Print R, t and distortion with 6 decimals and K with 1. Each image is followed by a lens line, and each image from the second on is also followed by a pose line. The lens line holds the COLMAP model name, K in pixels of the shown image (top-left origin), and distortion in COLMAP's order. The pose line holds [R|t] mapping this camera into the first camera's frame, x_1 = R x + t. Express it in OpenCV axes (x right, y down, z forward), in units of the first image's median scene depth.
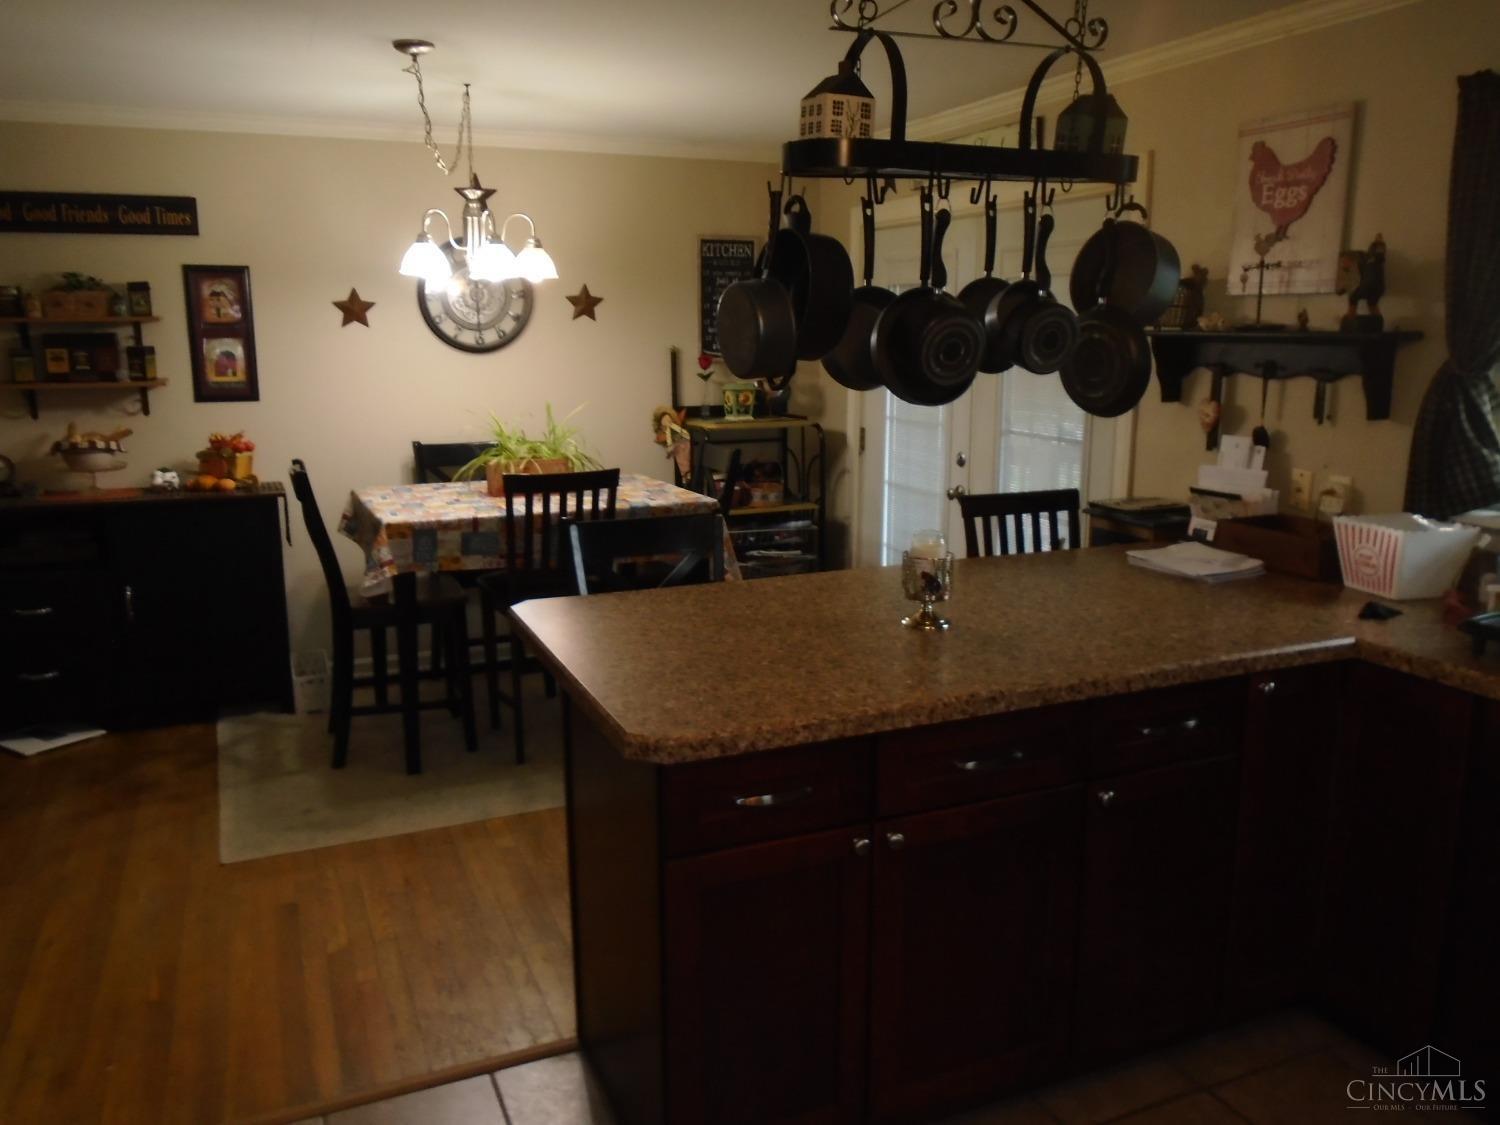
lens RADIAL K [[1138.2, 0, 751.5], [0, 1138.2, 562.3], [0, 0, 1]] dist [0.000786, 0.001835]
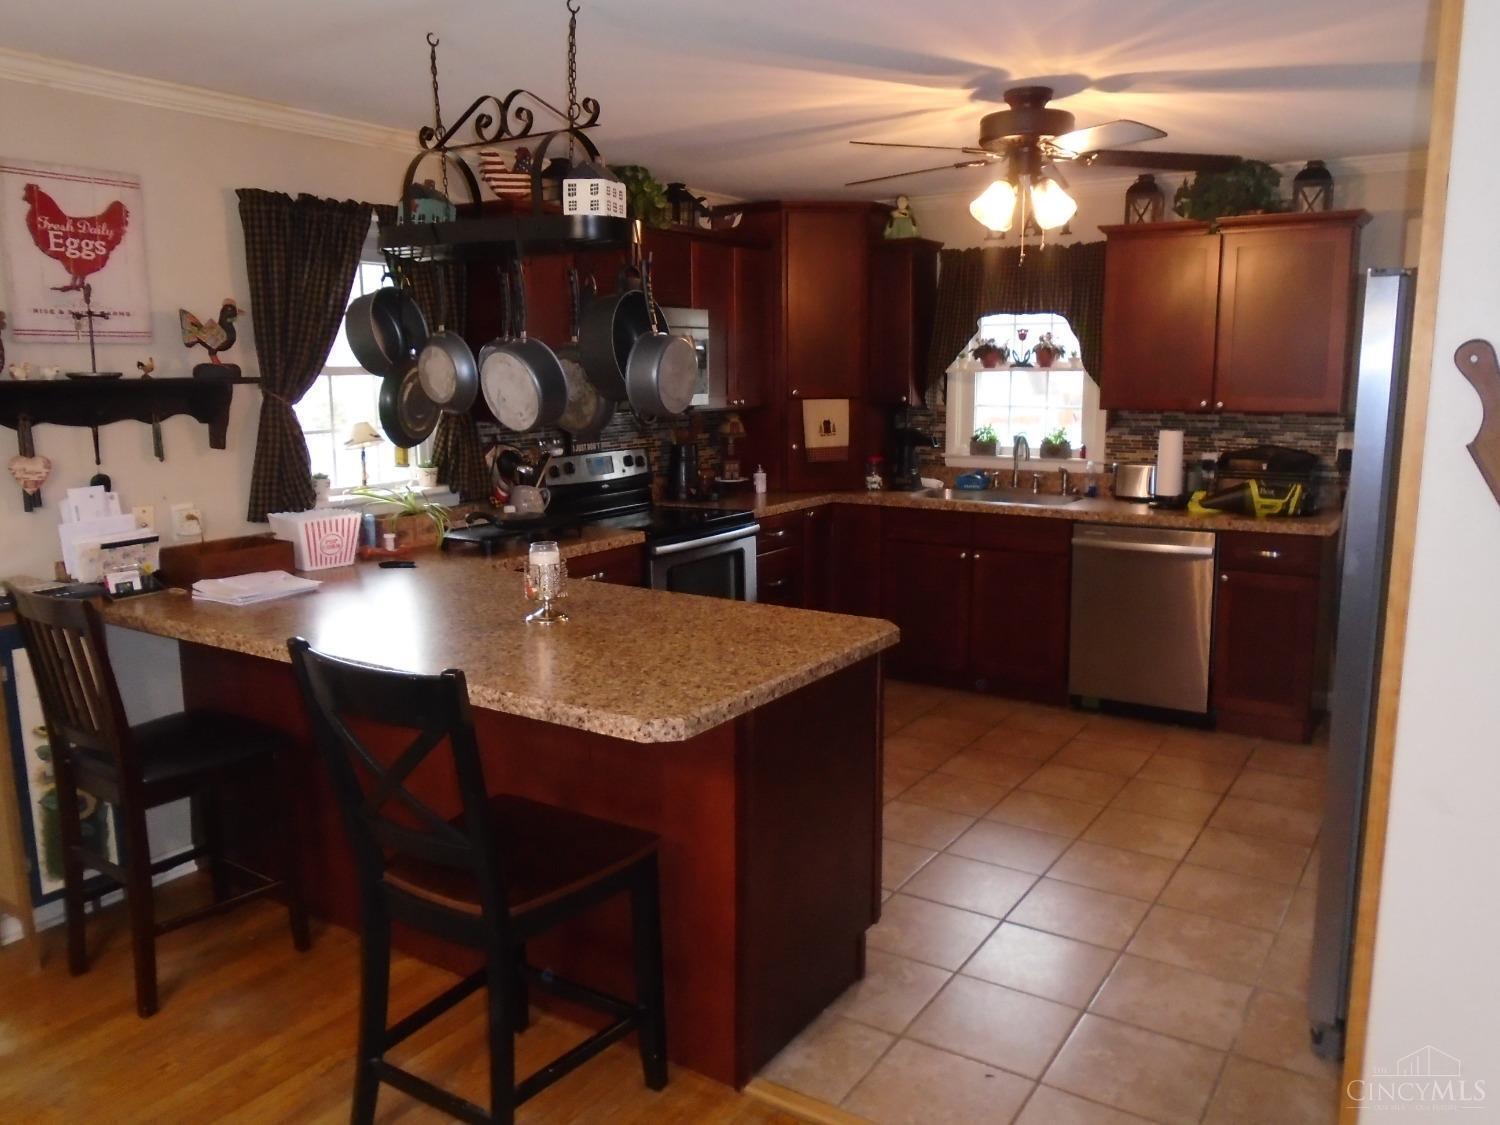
lens RADIAL K [[1138.2, 0, 751.2], [0, 1138.2, 560.1], [0, 0, 1]] dist [0.000786, 0.001835]
pose [[-0.555139, -0.135802, 0.820597, -0.728291], [0.178443, 0.944164, 0.276969, -0.230692], [-0.812391, 0.300186, -0.499909, 1.095224]]
